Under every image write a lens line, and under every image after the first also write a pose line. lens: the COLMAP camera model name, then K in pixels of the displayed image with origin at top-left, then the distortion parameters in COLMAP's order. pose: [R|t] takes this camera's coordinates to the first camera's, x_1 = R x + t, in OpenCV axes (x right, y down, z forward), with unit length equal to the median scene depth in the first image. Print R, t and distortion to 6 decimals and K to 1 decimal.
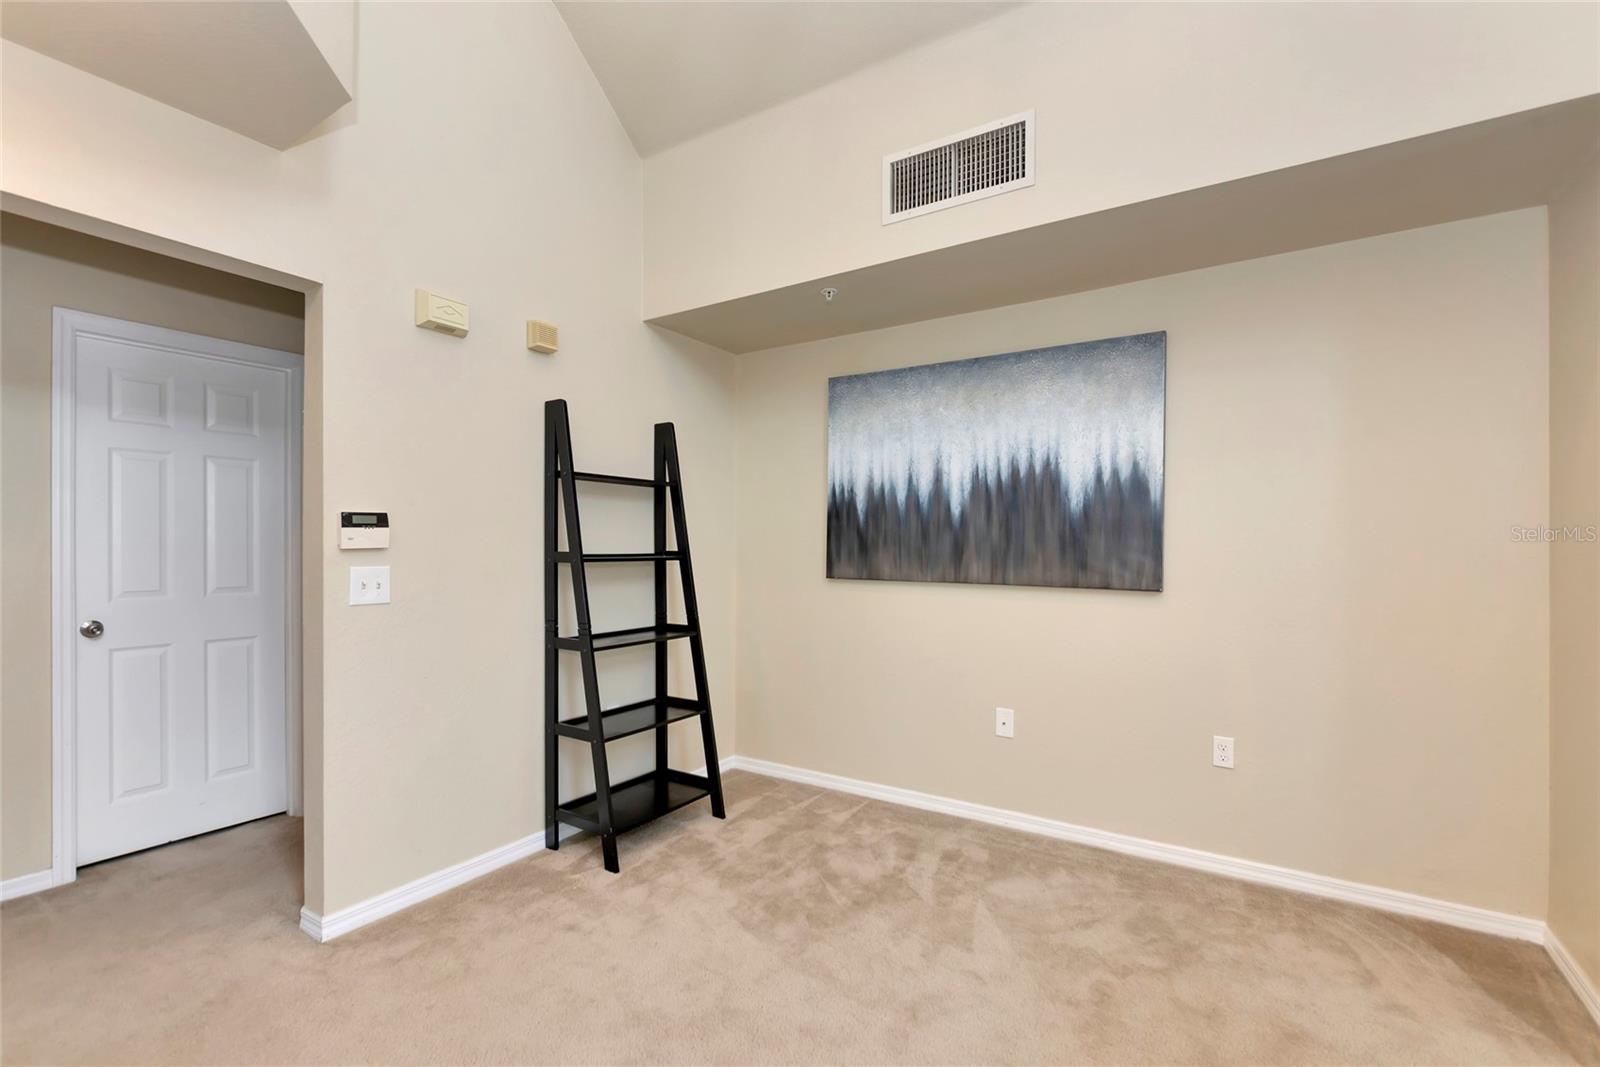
lens RADIAL K [[699.8, 0, 803.0], [0, 699.8, 548.8], [0, 0, 1]] dist [0.000293, -0.000261]
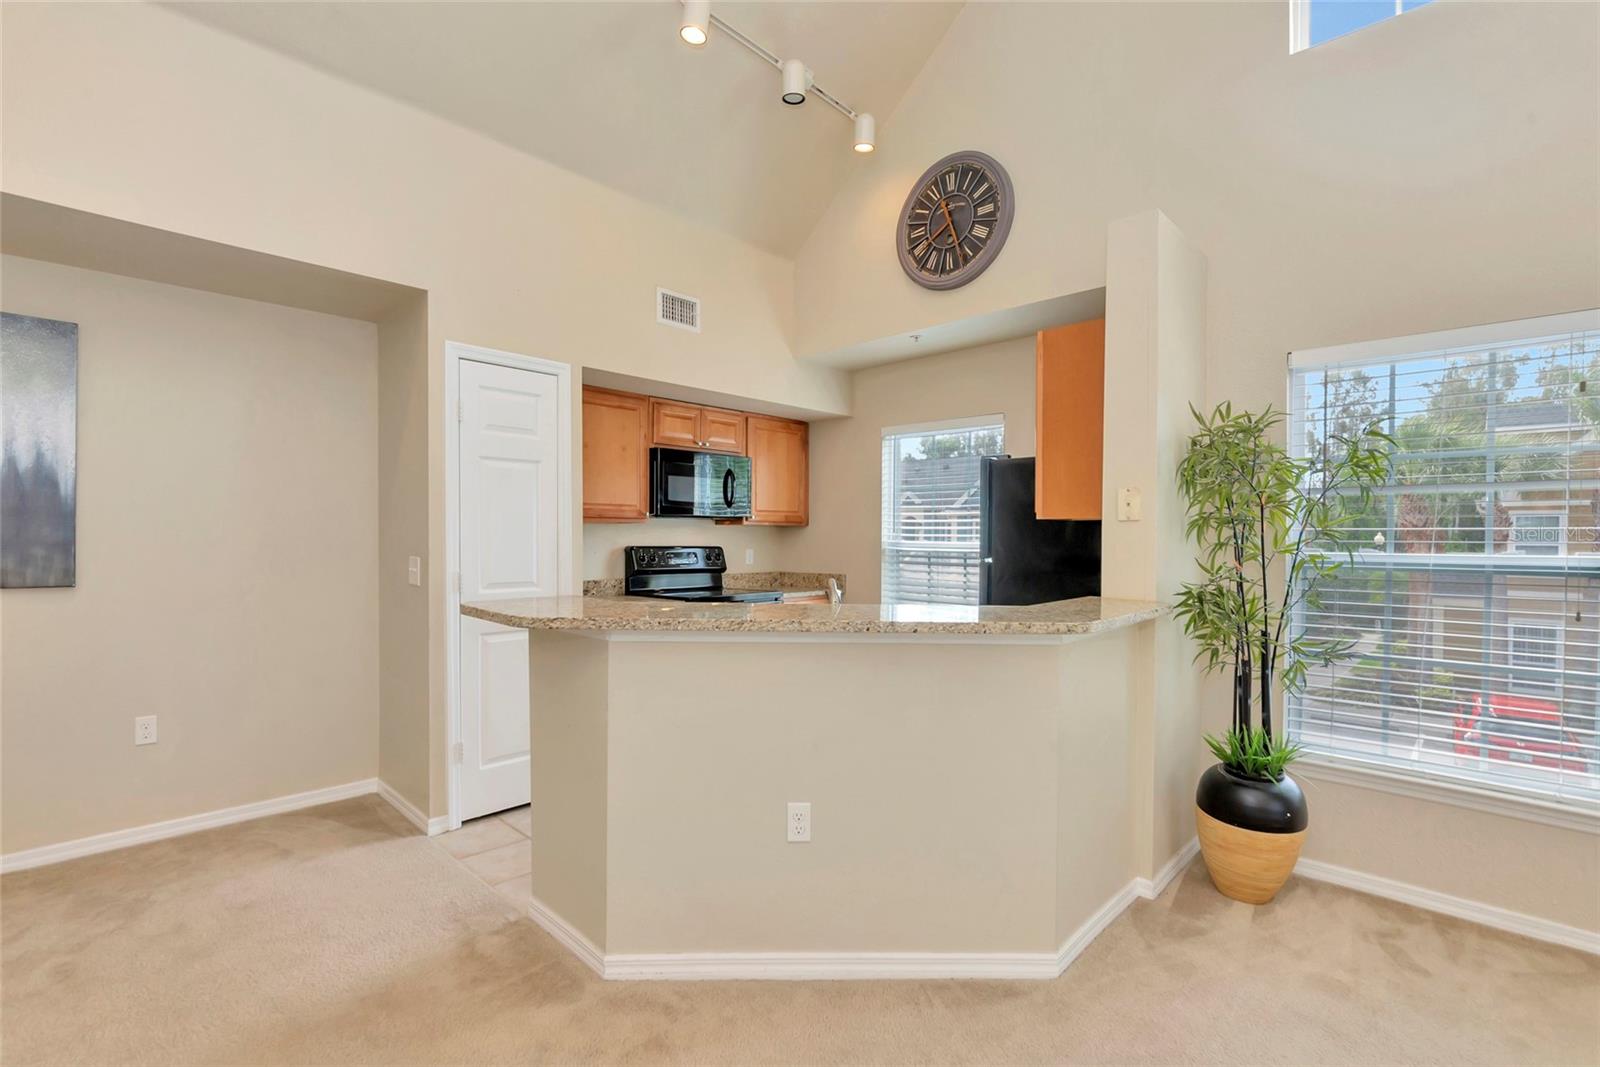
lens RADIAL K [[727.8, 0, 790.3], [0, 727.8, 549.1], [0, 0, 1]] dist [-0.004827, -0.000930]
pose [[0.201377, -0.013789, 0.979417, -0.259893], [-0.002315, 0.999891, 0.014553, -0.008943], [-0.979511, -0.005198, 0.201323, -0.178699]]
